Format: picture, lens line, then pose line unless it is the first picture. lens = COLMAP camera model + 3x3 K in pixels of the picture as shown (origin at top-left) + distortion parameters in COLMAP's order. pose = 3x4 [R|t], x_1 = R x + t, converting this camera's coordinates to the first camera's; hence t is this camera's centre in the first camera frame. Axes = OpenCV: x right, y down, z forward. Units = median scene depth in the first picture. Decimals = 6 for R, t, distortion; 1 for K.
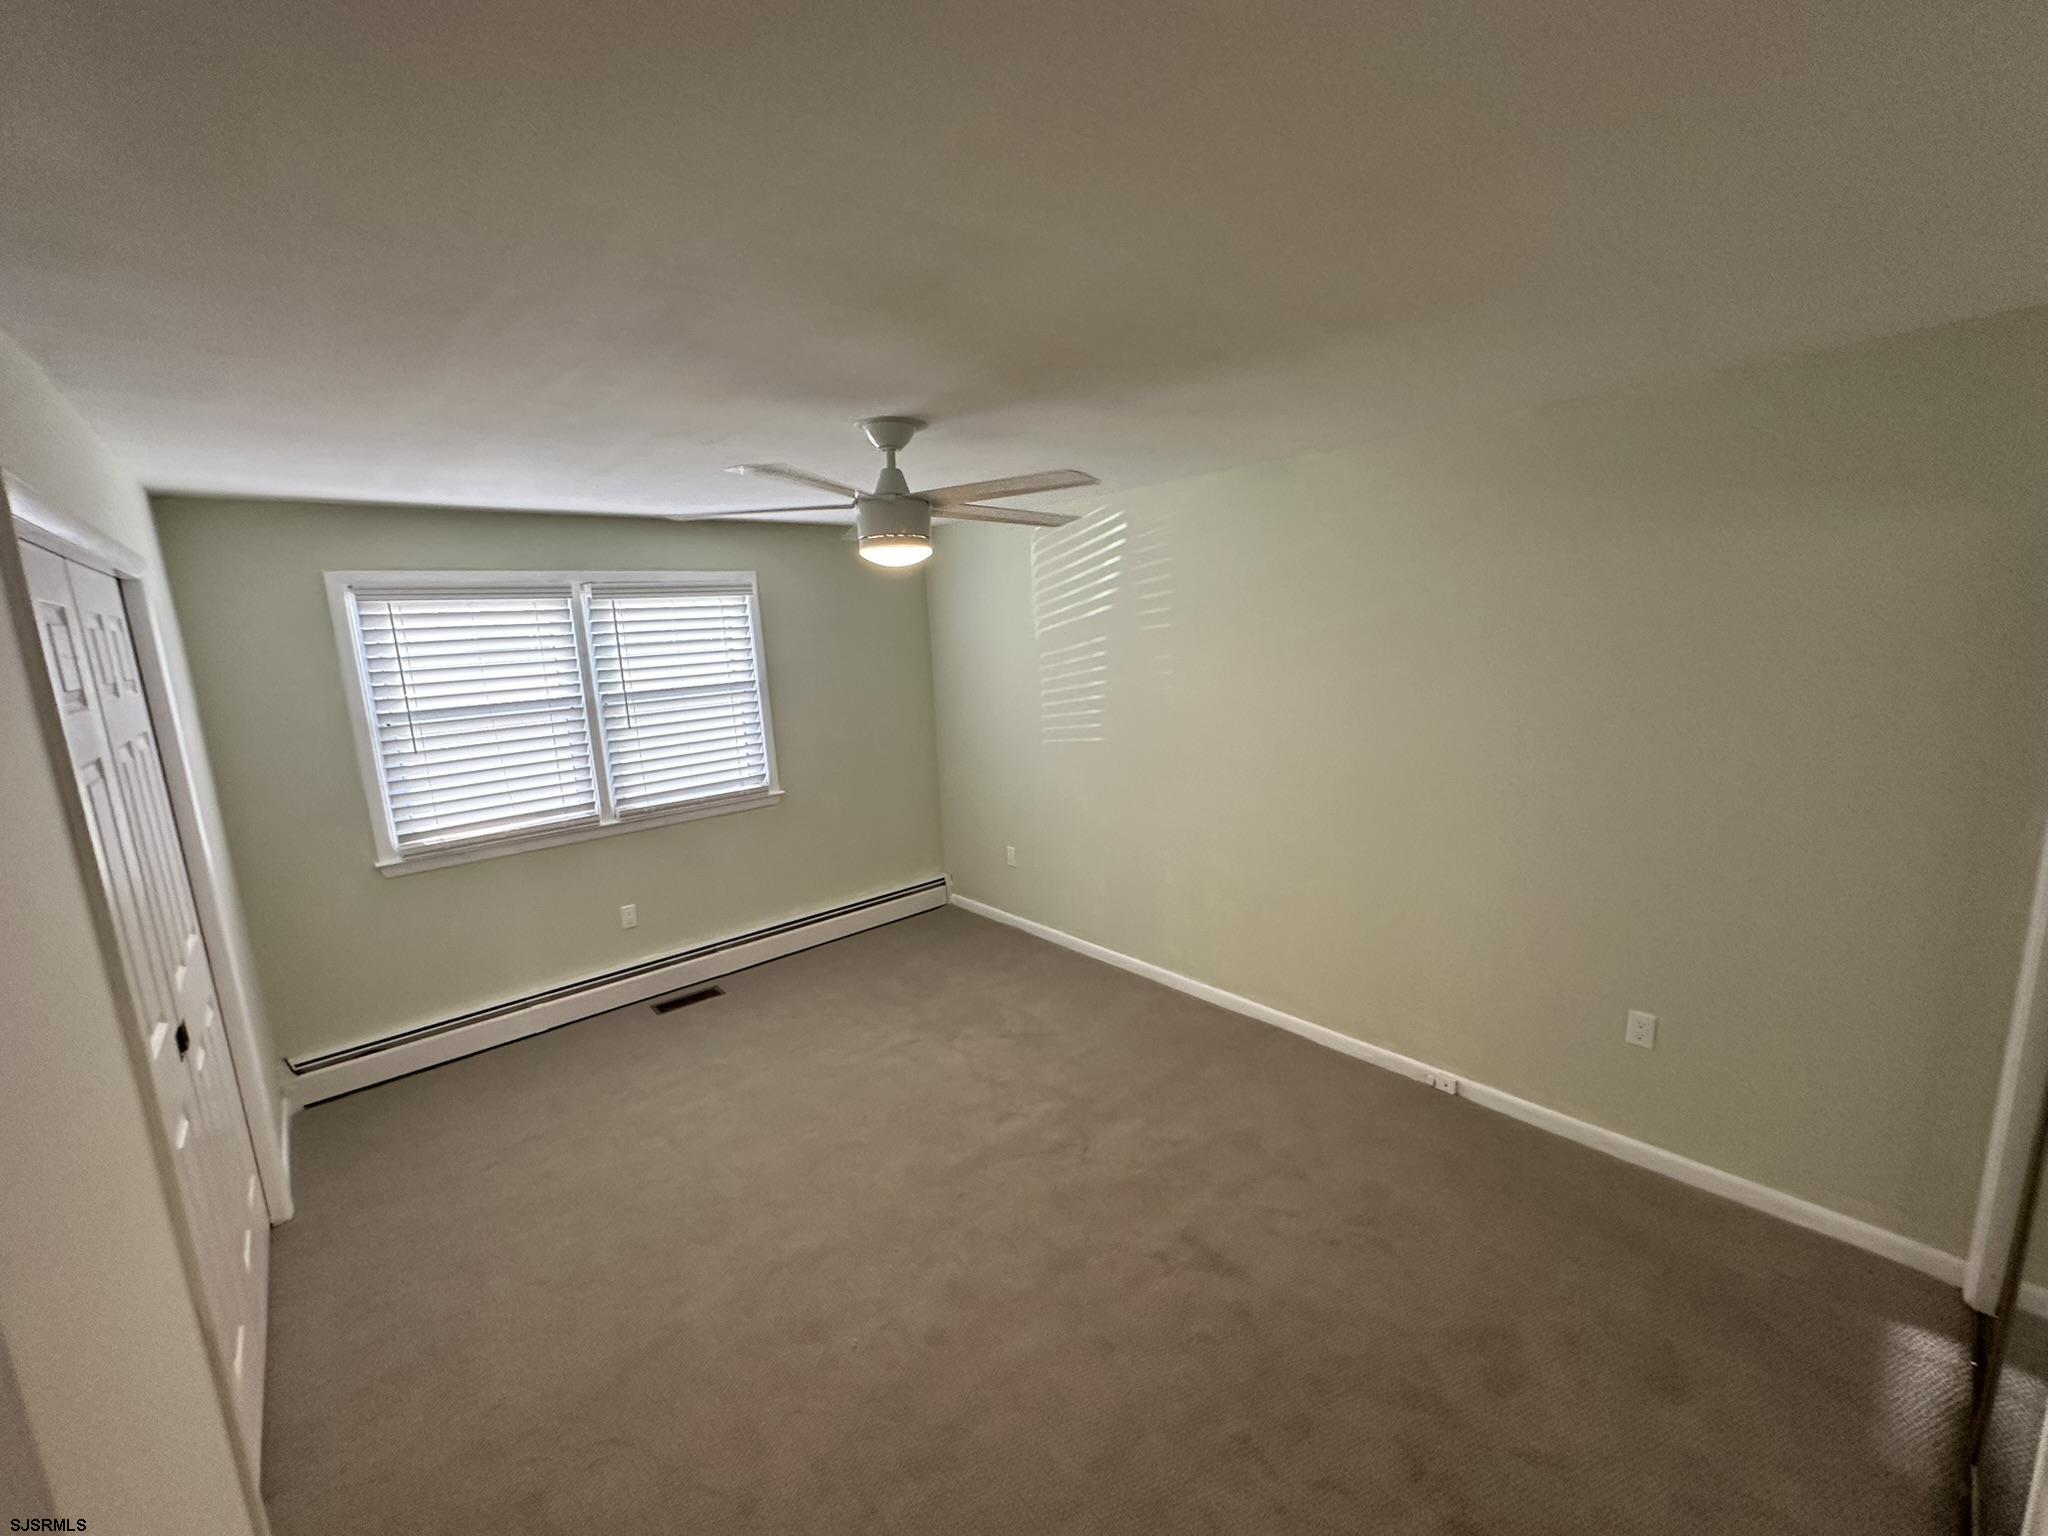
lens RADIAL K [[824.9, 0, 1024.0], [0, 824.9, 768.0], [0, 0, 1]] dist [-0.002548, -0.000074]
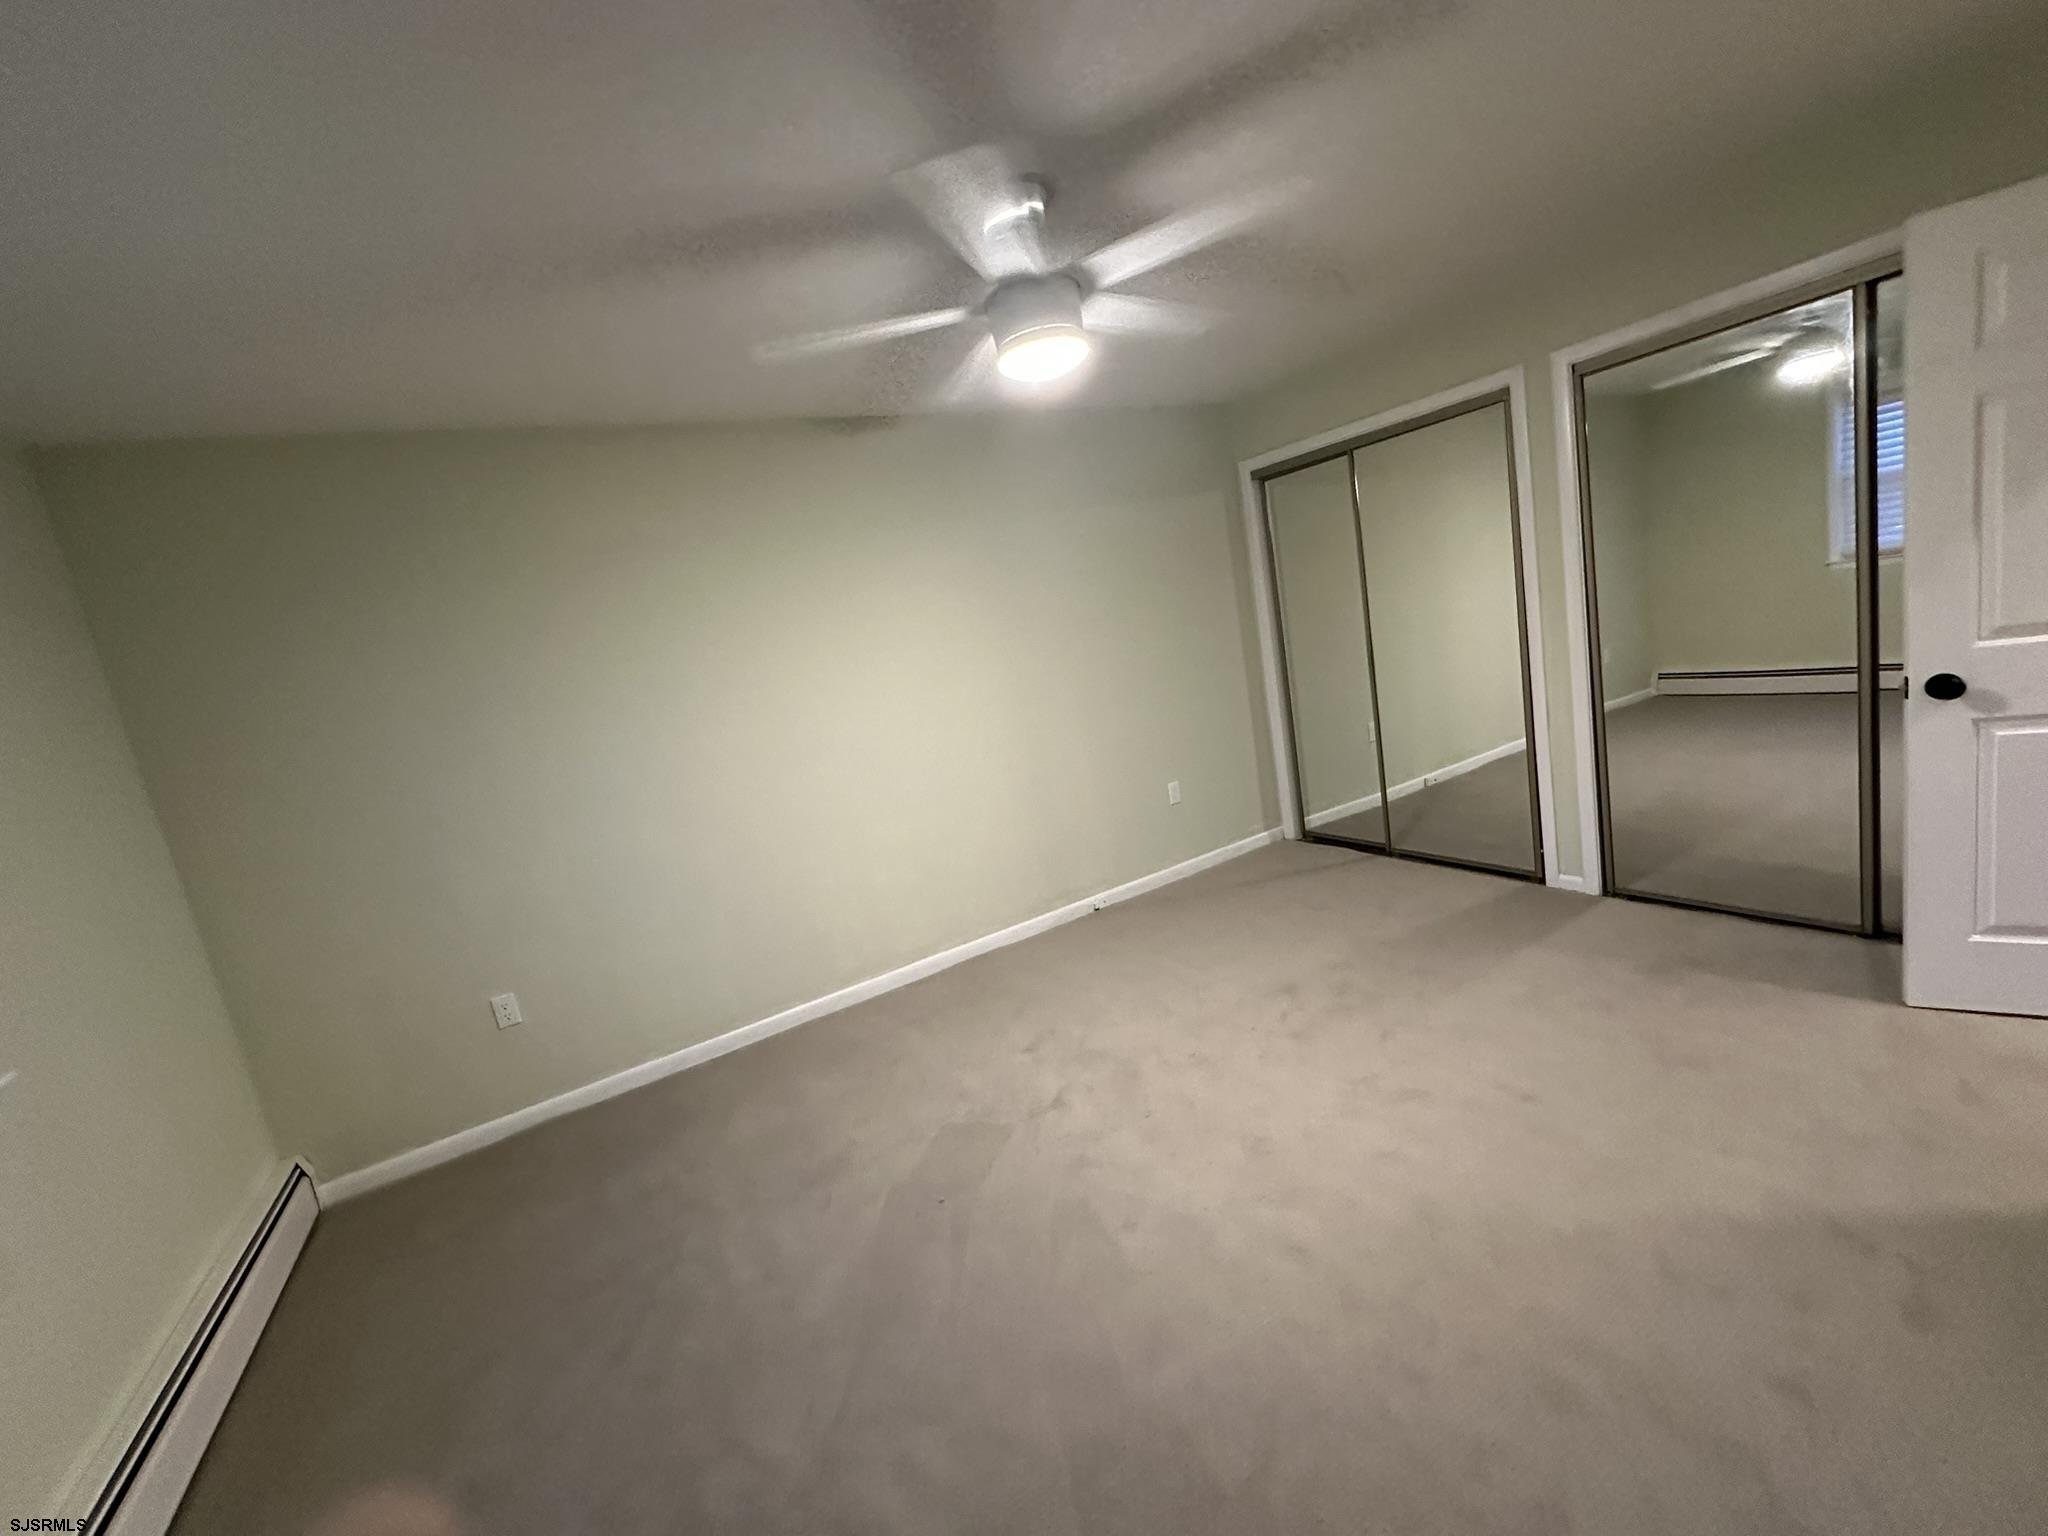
lens RADIAL K [[824.9, 0, 1024.0], [0, 824.9, 768.0], [0, 0, 1]] dist [-0.002548, -0.000074]
pose [[0.205413, -0.150216, 0.967078, -0.488785], [0.333353, 0.939800, 0.075173, 0.022358], [-0.920153, 0.306937, 0.243122, 0.455371]]
